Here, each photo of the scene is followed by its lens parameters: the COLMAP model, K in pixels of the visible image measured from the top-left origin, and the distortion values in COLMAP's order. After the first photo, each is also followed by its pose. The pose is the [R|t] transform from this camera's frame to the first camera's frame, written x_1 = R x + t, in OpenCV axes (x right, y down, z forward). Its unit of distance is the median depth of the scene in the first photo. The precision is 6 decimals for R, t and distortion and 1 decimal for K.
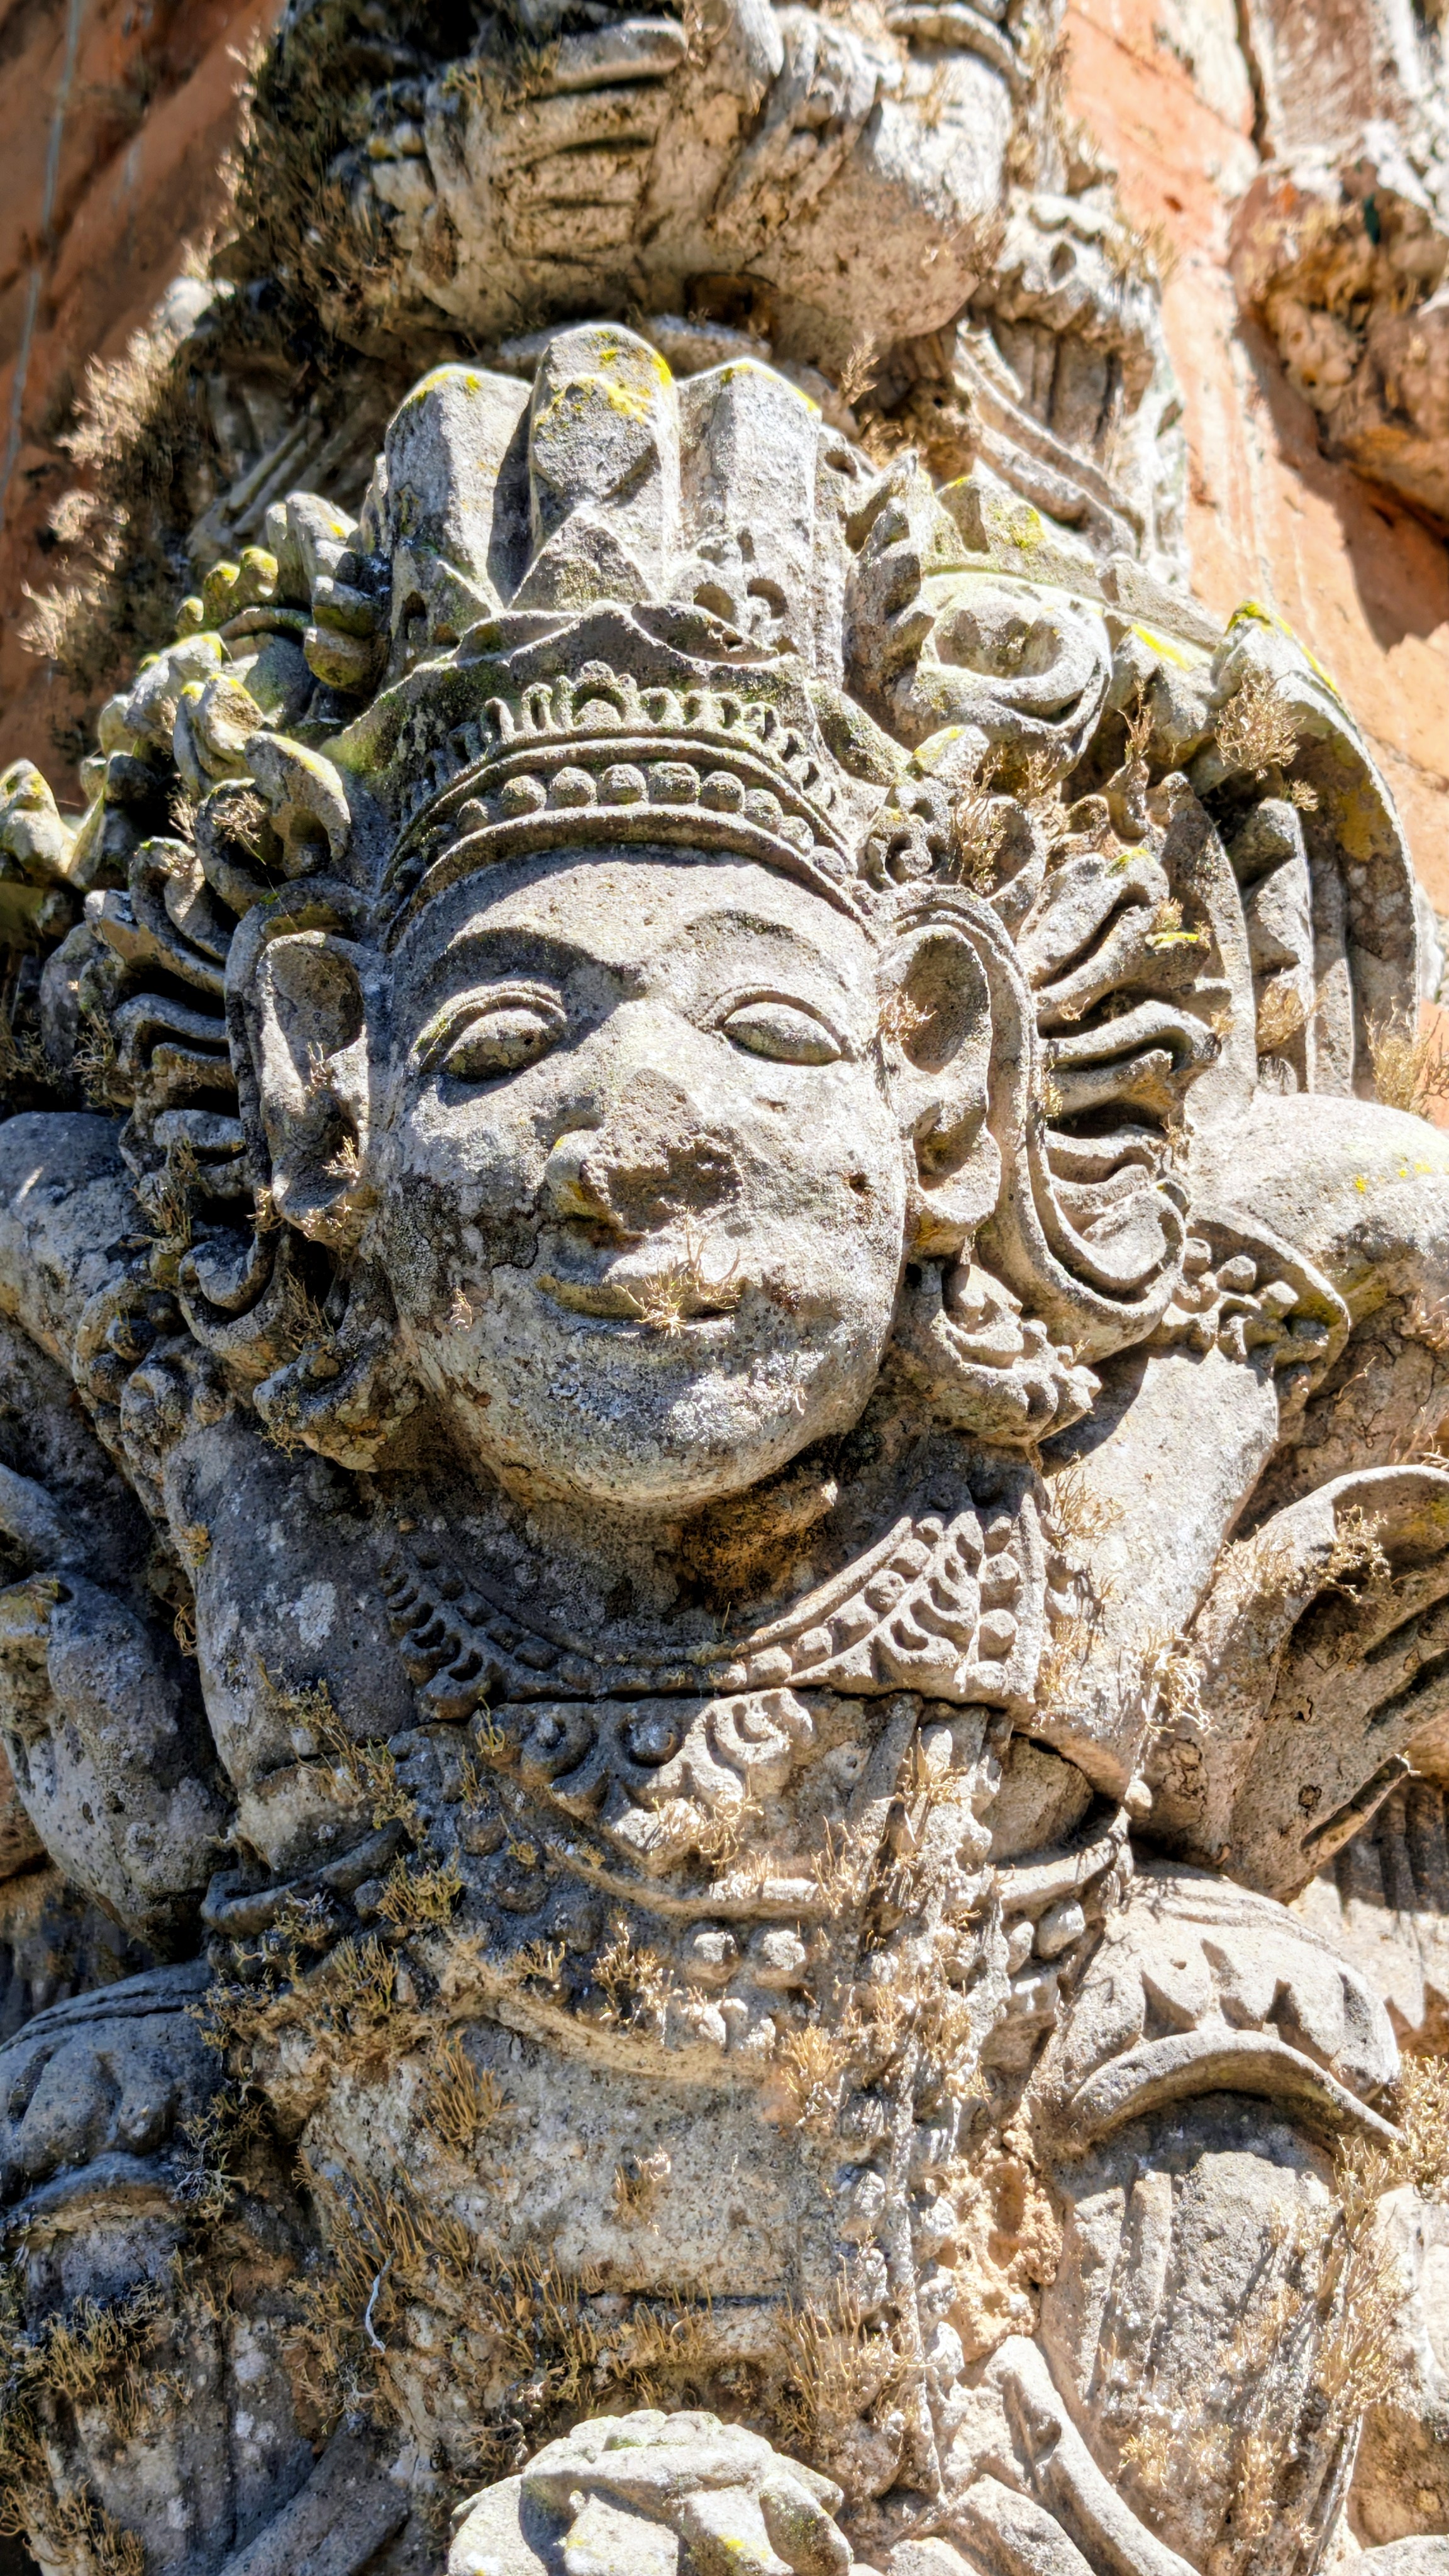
lens RADIAL K [[3487.0, 0, 724.5], [0, 3487.0, 1288.0], [0, 0, 1]] dist [0.101951, -0.351816]
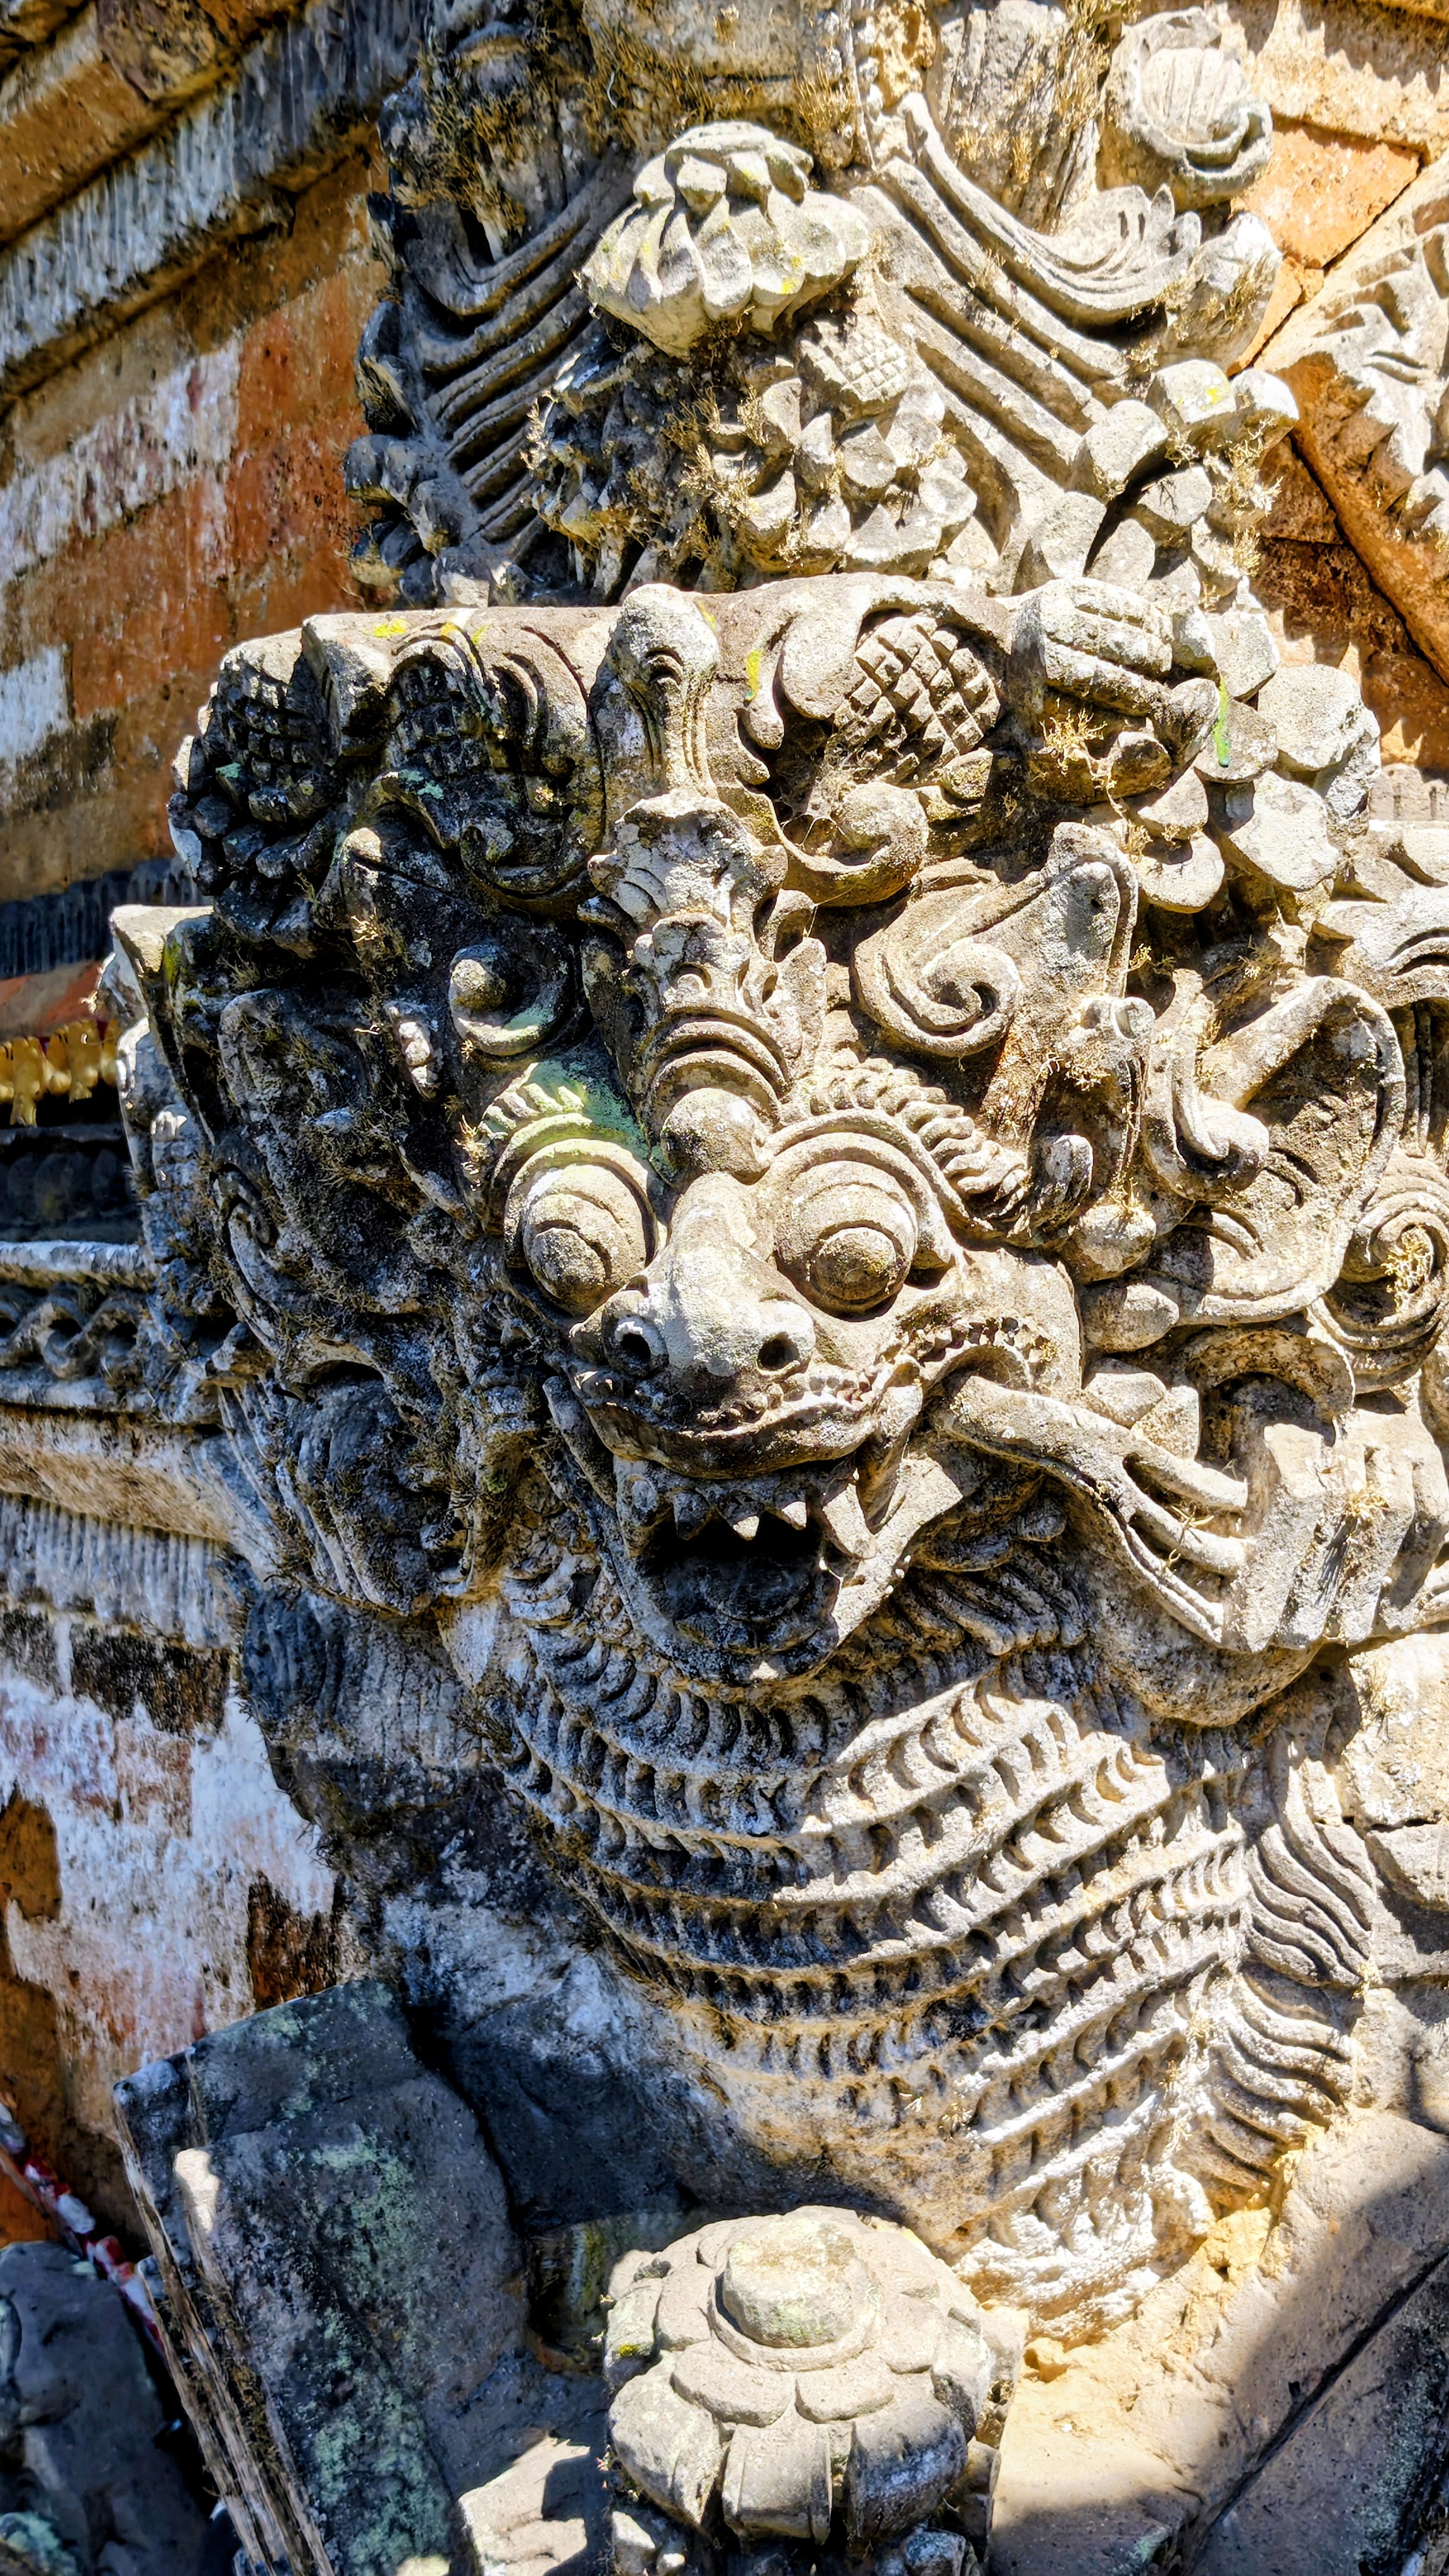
lens RADIAL K [[3487.0, 0, 724.5], [0, 3487.0, 1288.0], [0, 0, 1]] dist [0.101951, -0.351816]
pose [[0.985720, 0.024039, -0.166669, 0.344860], [0.068263, 0.847743, 0.525997, -0.214722], [0.153936, -0.529863, 0.833996, -1.180368]]
